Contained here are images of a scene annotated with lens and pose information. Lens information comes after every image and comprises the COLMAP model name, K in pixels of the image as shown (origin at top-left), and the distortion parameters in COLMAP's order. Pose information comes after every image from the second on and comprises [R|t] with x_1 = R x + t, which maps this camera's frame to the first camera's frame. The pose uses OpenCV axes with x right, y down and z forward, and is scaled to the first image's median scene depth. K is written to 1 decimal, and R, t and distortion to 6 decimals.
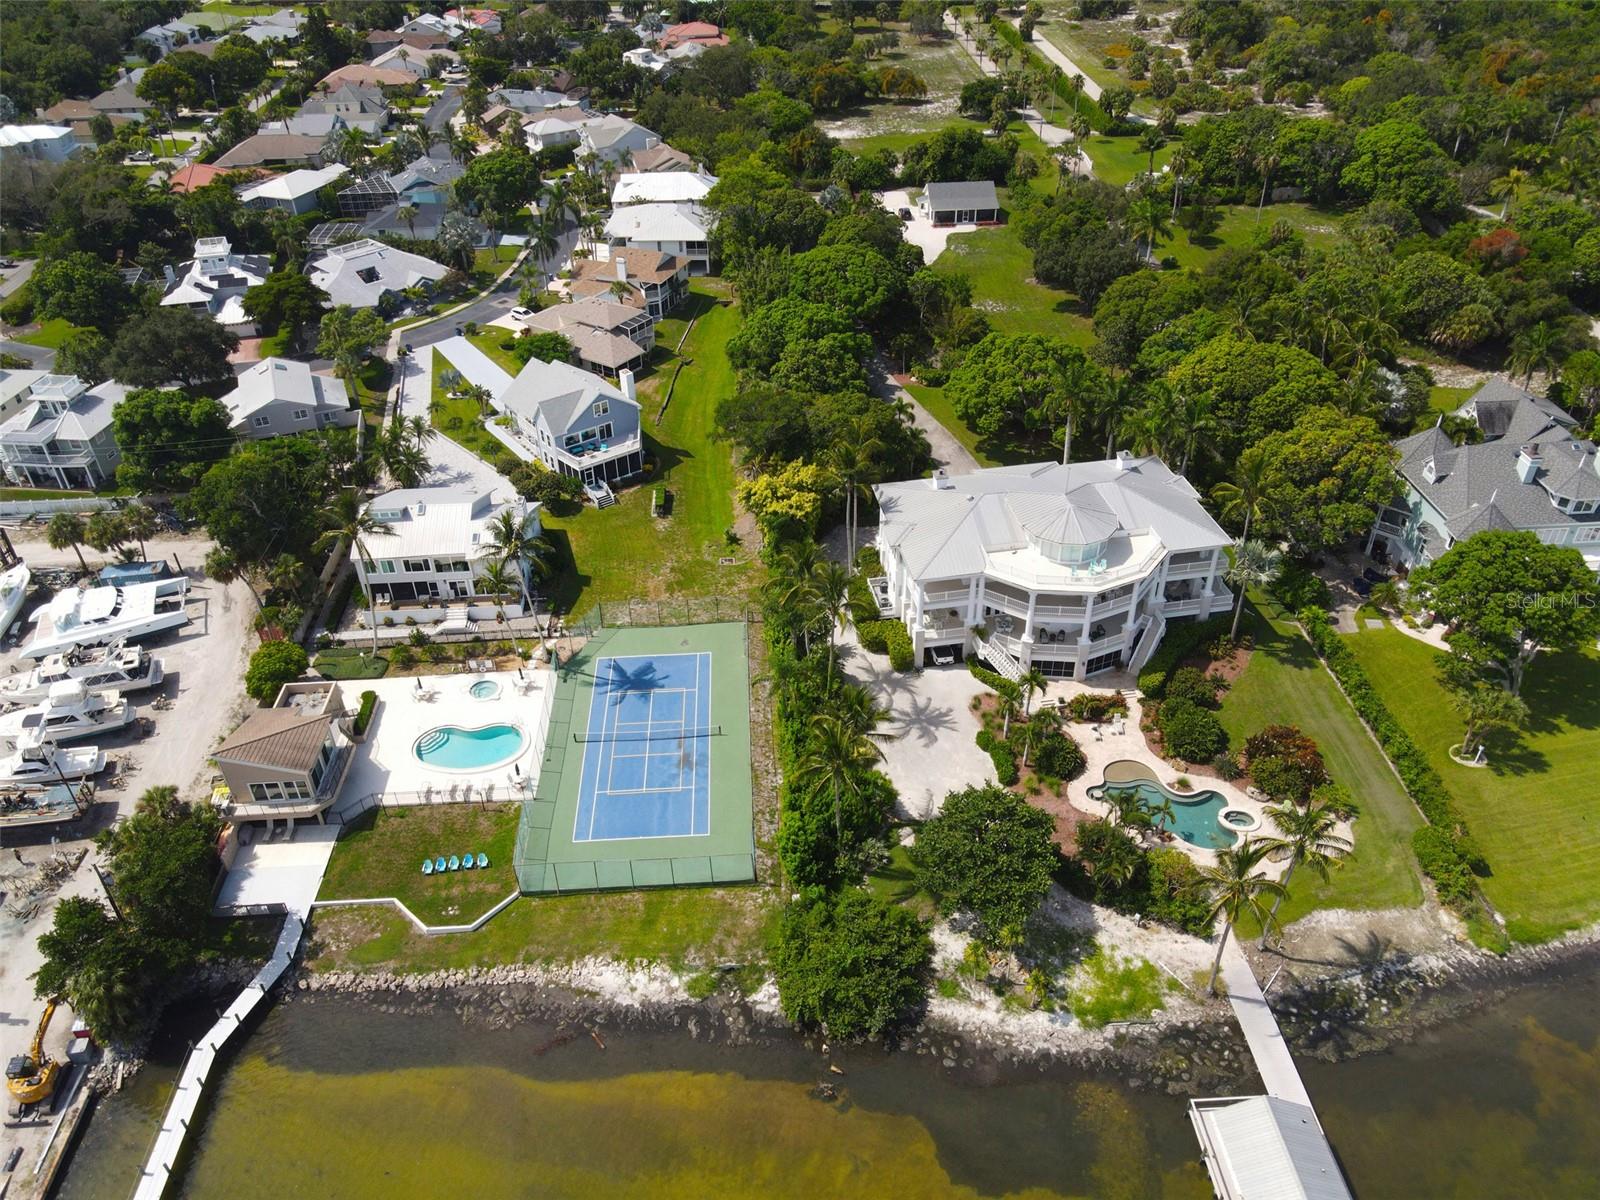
lens RADIAL K [[1169.5, 0, 785.2], [0, 1169.5, 600.3], [0, 0, 1]] dist [0.011827, 0.002120]
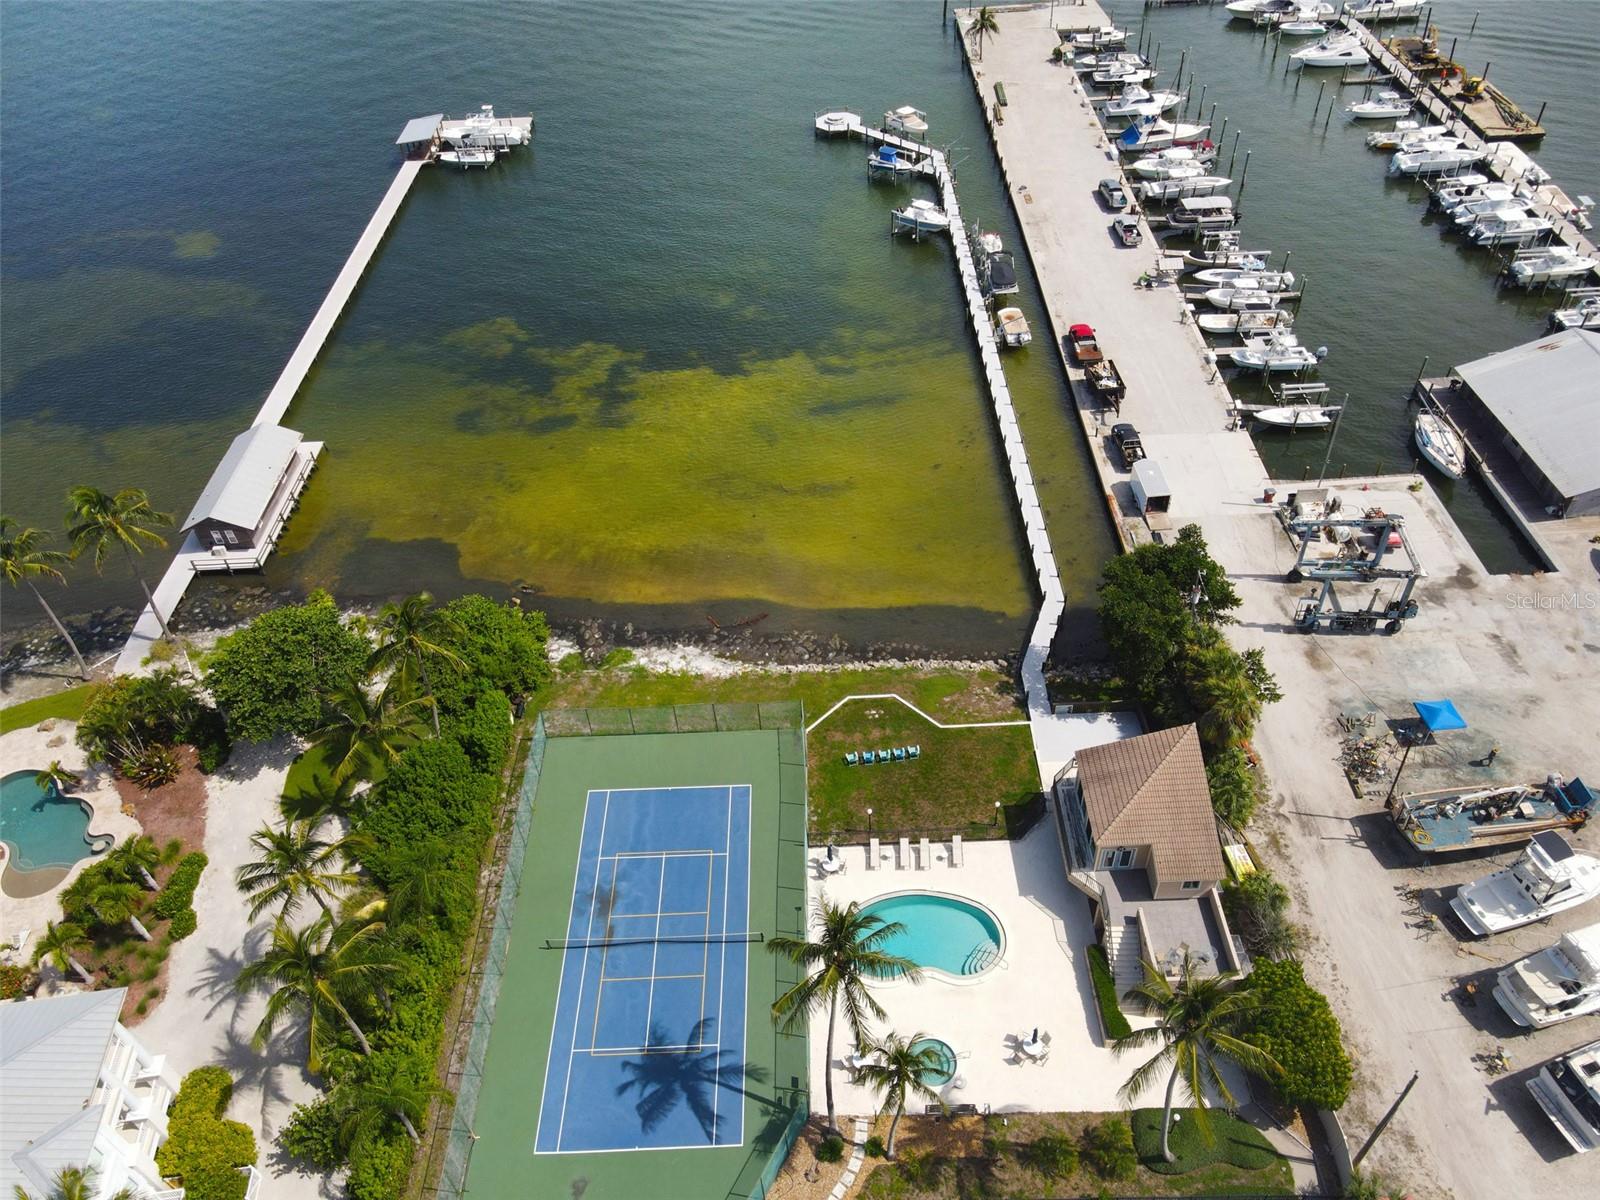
lens RADIAL K [[1169.5, 0, 800.0], [0, 1169.5, 616.2], [0, 0, 1]] dist [0.011827, 0.002120]
pose [[-0.996881, 0.027508, 0.073971, -0.242999], [0.077775, 0.183354, 0.979966, -0.545009], [0.013394, 0.982662, -0.184921, 0.894891]]
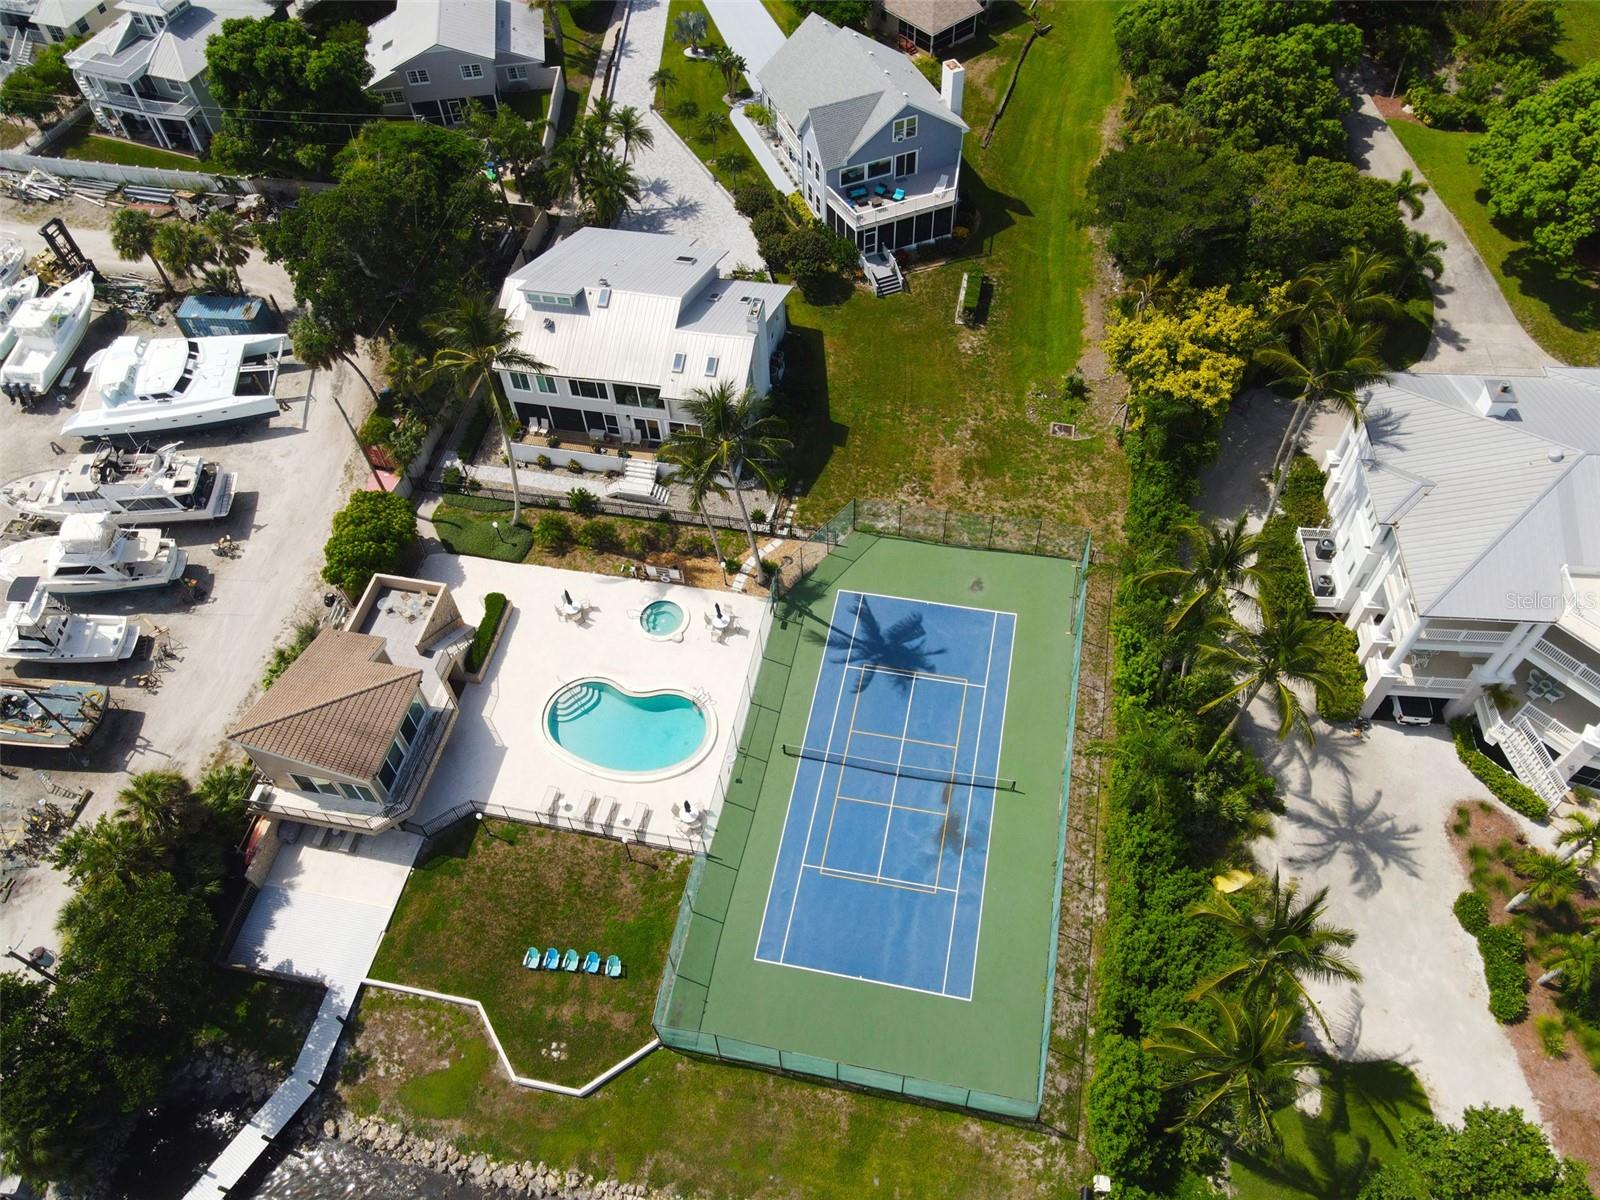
lens RADIAL K [[1169.5, 0, 792.9], [0, 1169.5, 599.1], [0, 0, 1]] dist [0.011827, 0.002120]
pose [[0.968871, 0.191292, -0.157153, -0.085884], [-0.131517, 0.935508, 0.327914, -0.159537], [0.209745, -0.297038, 0.931545, 0.409843]]
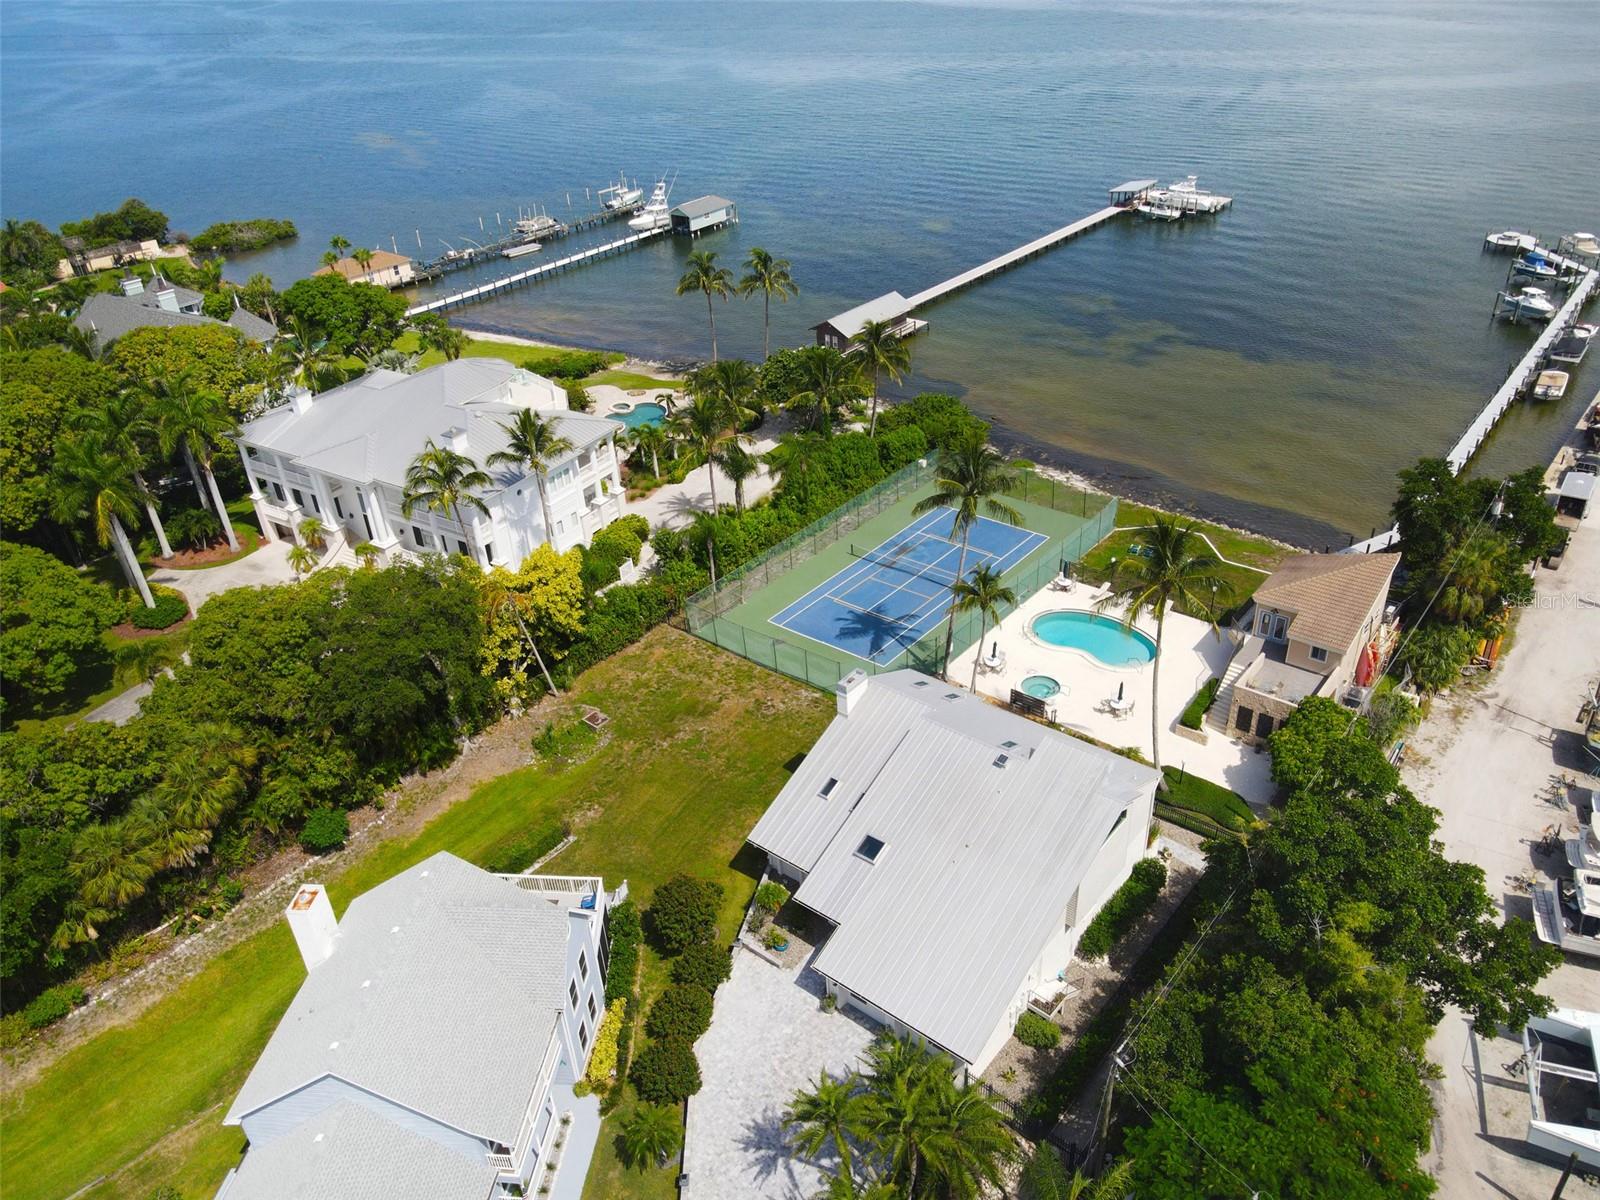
lens RADIAL K [[1169.5, 0, 797.1], [0, 1169.5, 608.8], [0, 0, 1]] dist [0.011827, 0.002120]
pose [[-0.740061, -0.298086, 0.602872, -0.575681], [0.445187, 0.454776, 0.771354, -0.584248], [-0.504101, 0.839240, -0.203858, 1.193165]]
